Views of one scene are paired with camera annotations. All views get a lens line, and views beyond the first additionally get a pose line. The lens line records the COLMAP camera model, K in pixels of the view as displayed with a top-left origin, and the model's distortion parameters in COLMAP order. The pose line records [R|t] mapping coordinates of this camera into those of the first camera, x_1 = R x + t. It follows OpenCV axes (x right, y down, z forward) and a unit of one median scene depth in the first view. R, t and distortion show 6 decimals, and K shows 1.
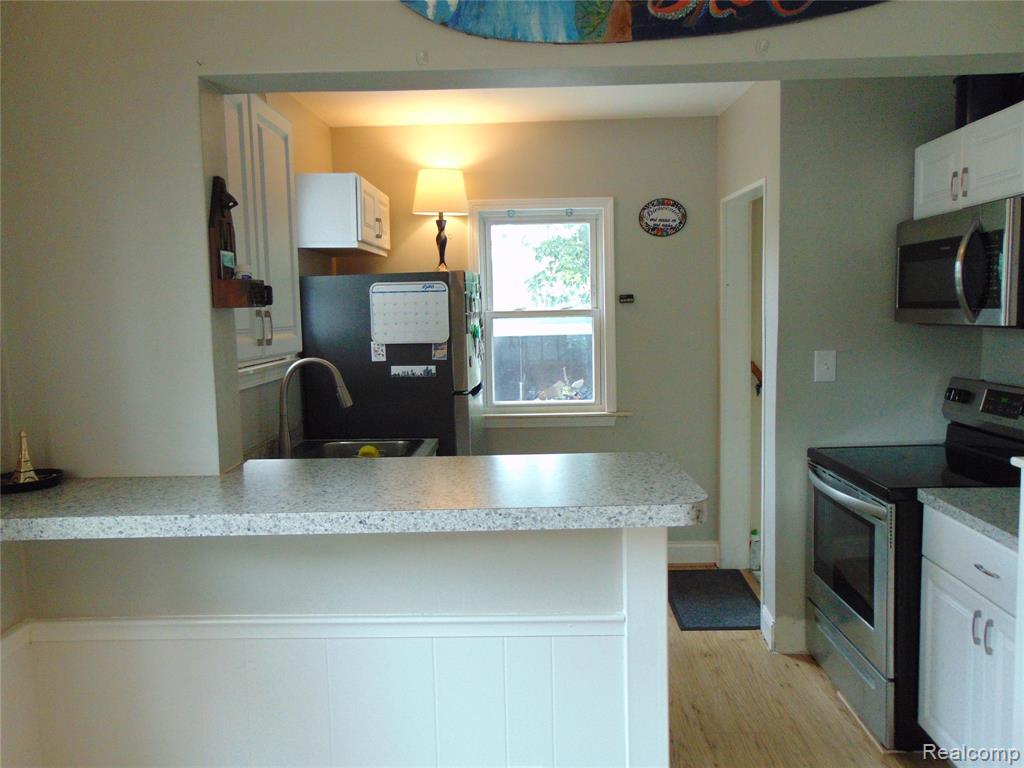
lens RADIAL K [[773.0, 0, 511.4], [0, 773.0, 385.9], [0, 0, 1]] dist [-0.027387, 0.072150]
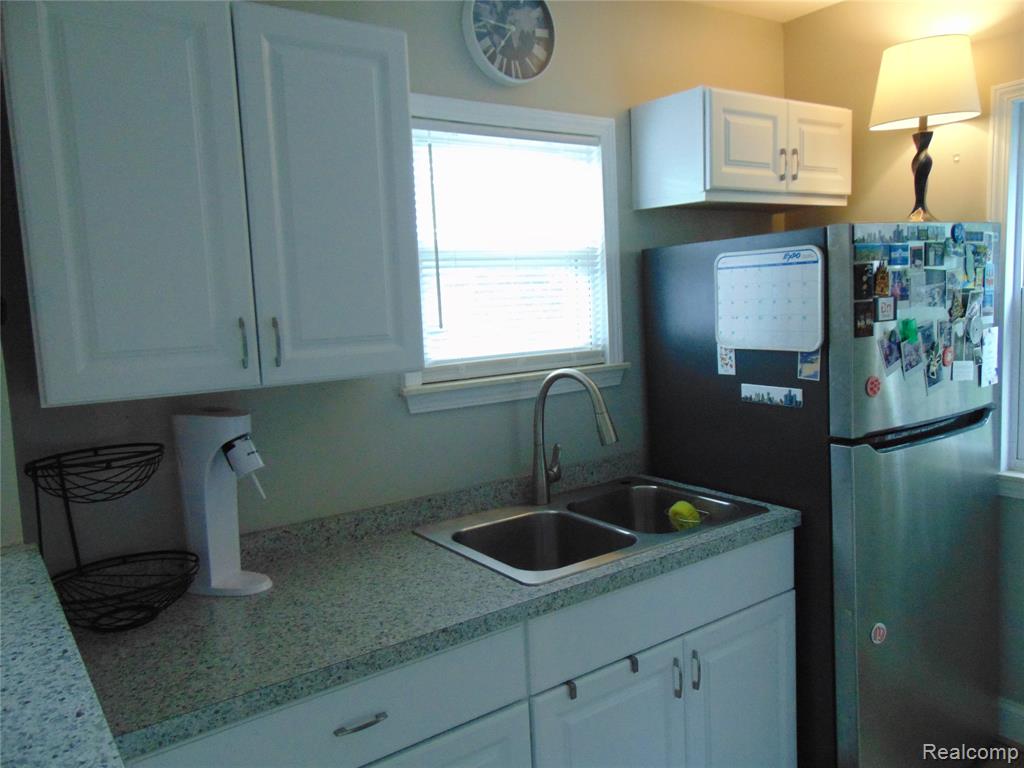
lens RADIAL K [[773.0, 0, 511.4], [0, 773.0, 385.9], [0, 0, 1]] dist [-0.027387, 0.072150]
pose [[0.603546, 0.083947, -0.792897, 0.234694], [-0.038102, 0.996343, 0.076484, -0.065316], [0.796417, -0.015951, 0.604537, 0.464951]]
